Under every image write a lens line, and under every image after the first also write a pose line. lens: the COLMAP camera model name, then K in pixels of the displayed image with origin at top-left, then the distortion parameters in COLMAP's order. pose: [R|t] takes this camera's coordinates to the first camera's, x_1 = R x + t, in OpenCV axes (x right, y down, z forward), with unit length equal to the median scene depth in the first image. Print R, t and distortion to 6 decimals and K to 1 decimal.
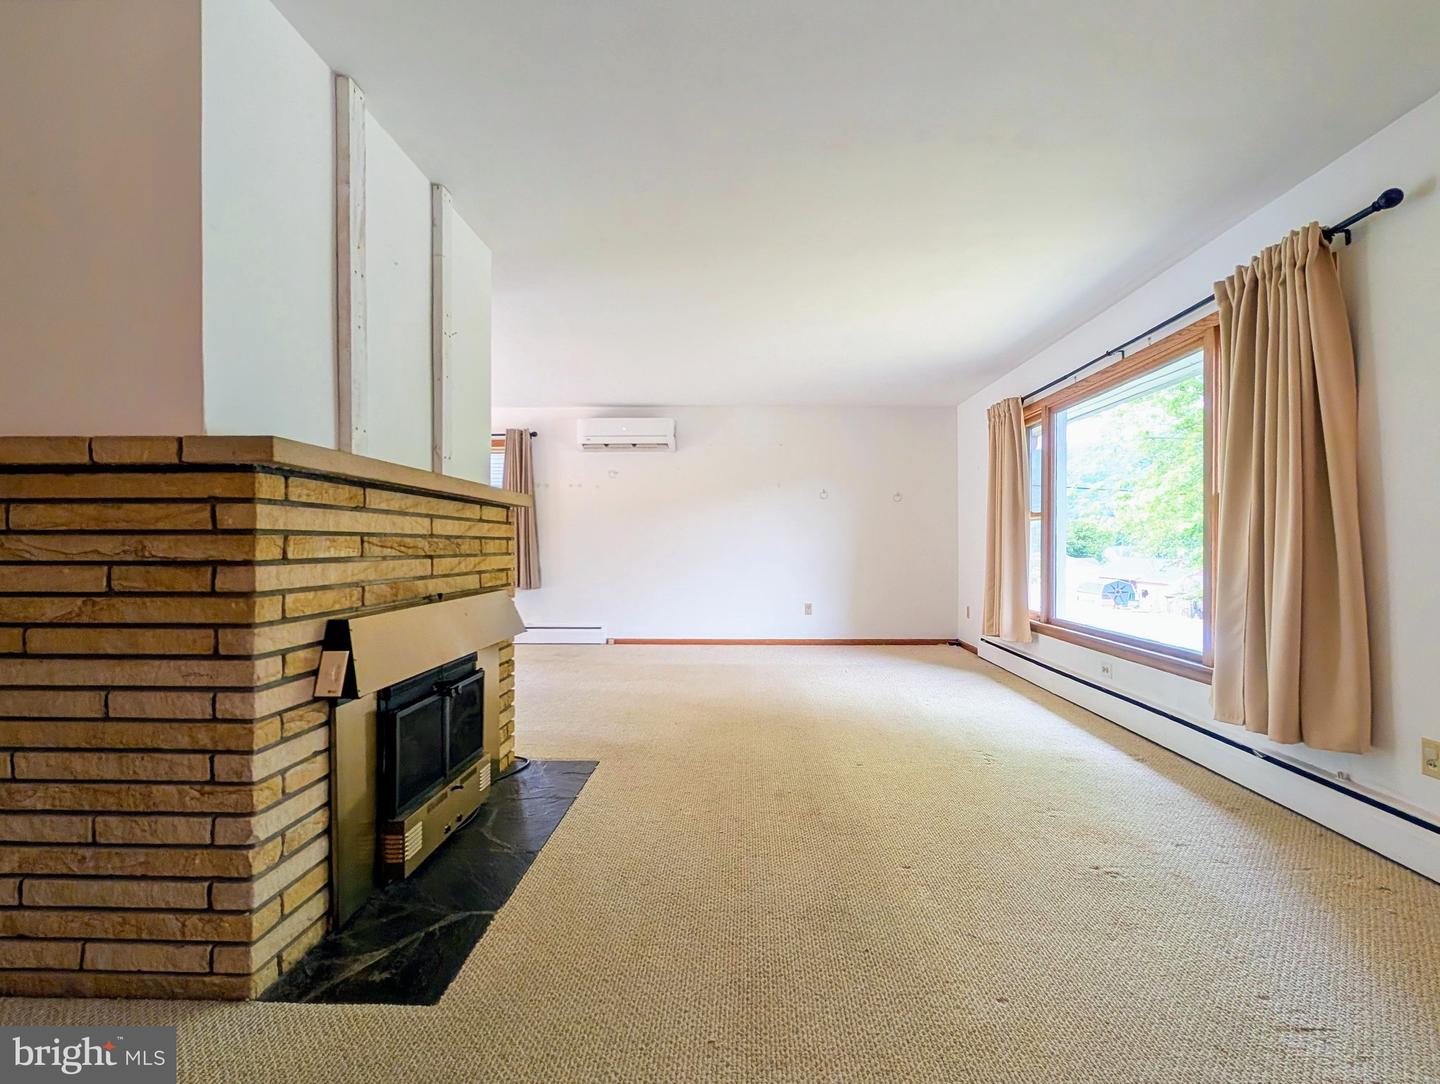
lens RADIAL K [[690.7, 0, 728.5], [0, 690.7, 542.6], [0, 0, 1]] dist [0.004938, 0.000139]
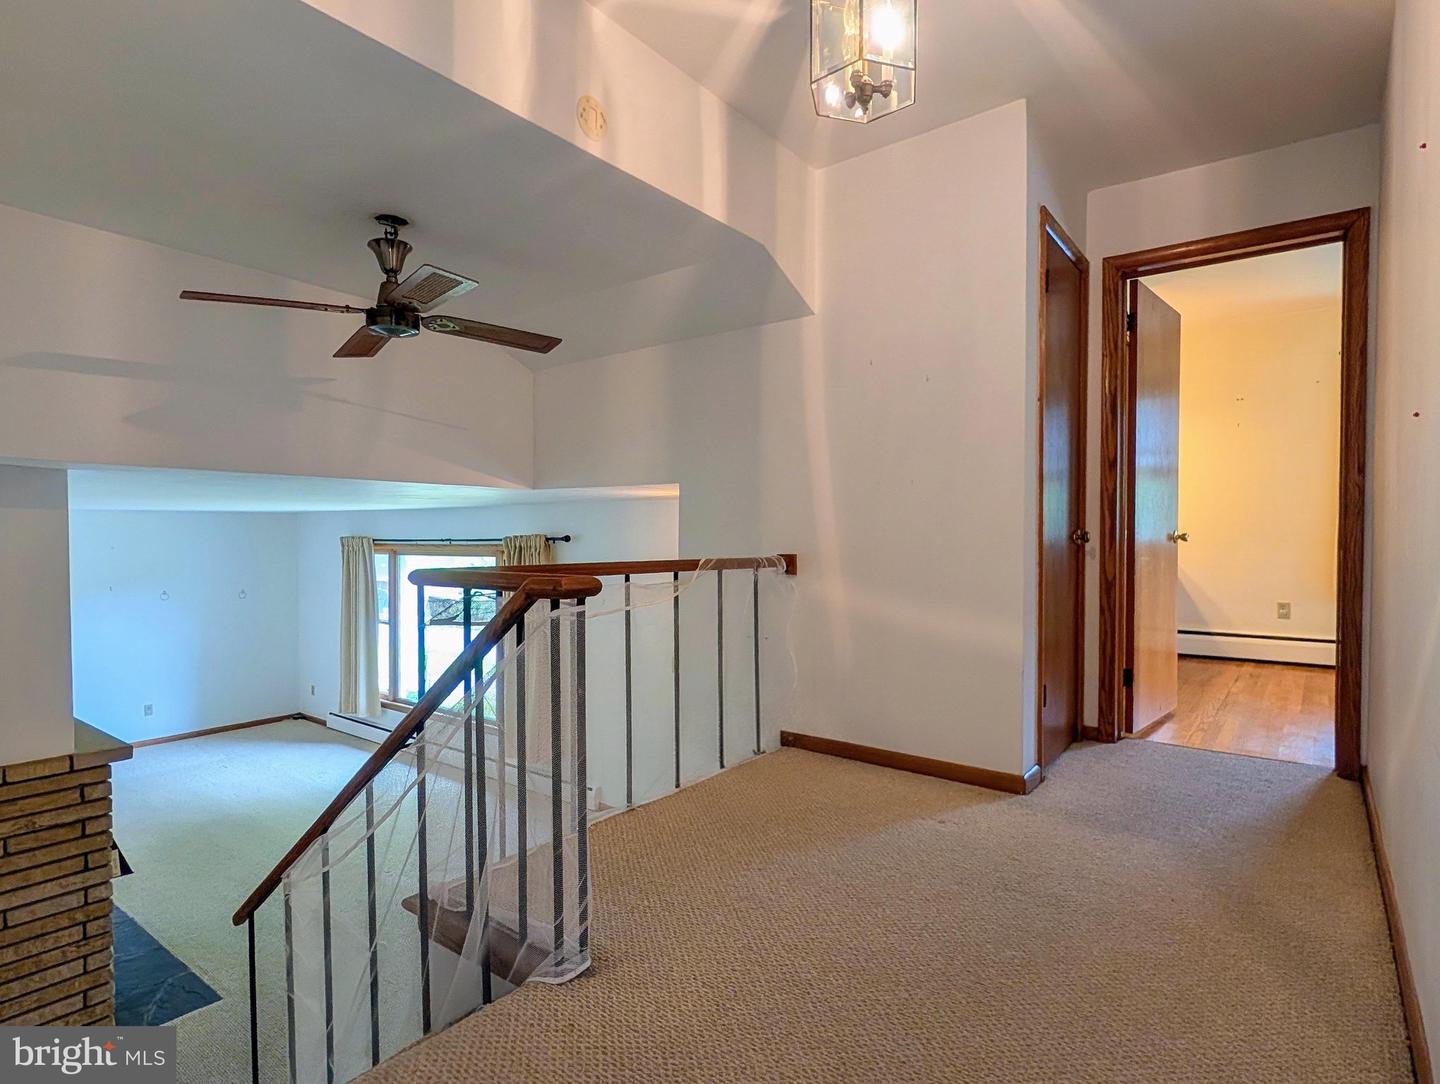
lens RADIAL K [[777.0, 0, 723.9], [0, 777.0, 547.6], [0, 0, 1]] dist [0.002733, -0.000227]
pose [[0.585032, -0.010506, 0.810942, -1.134695], [-0.002085, 0.999893, 0.014458, -0.581014], [-0.811008, -0.010150, 0.584948, -1.259920]]
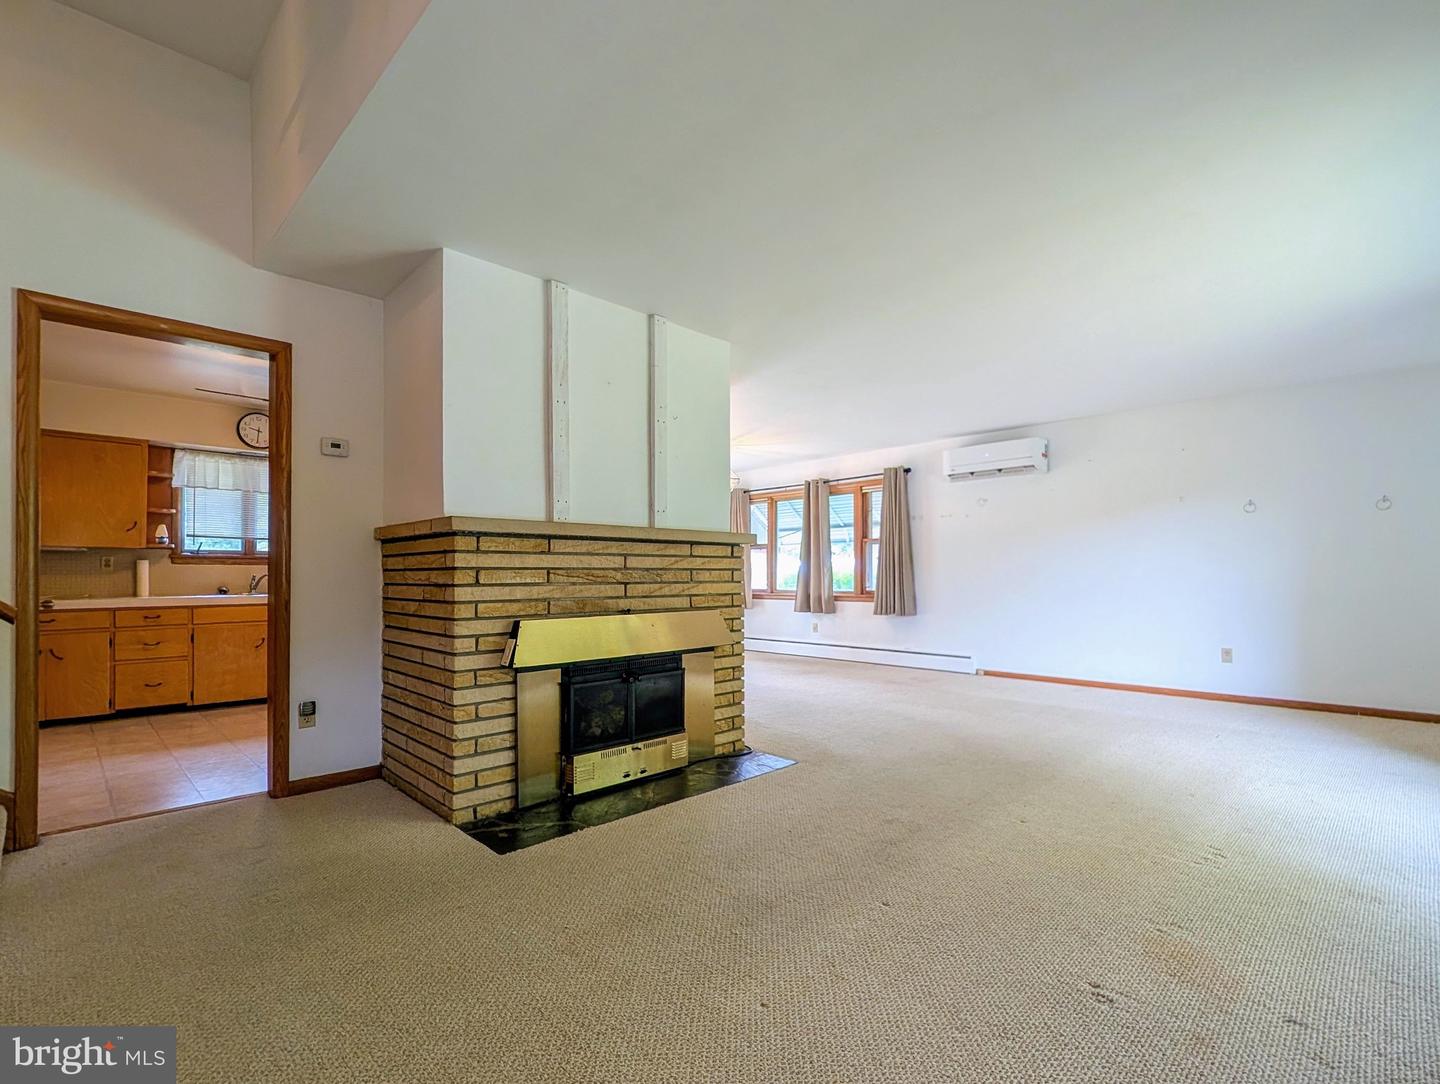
lens RADIAL K [[690.7, 0, 731.5], [0, 690.7, 564.9], [0, 0, 1]] dist [0.004938, 0.000139]
pose [[0.711772, -0.012855, -0.702293, 0.971714], [0.005976, 0.999907, -0.012246, 0.001554], [0.702385, 0.004520, 0.711783, 0.184200]]
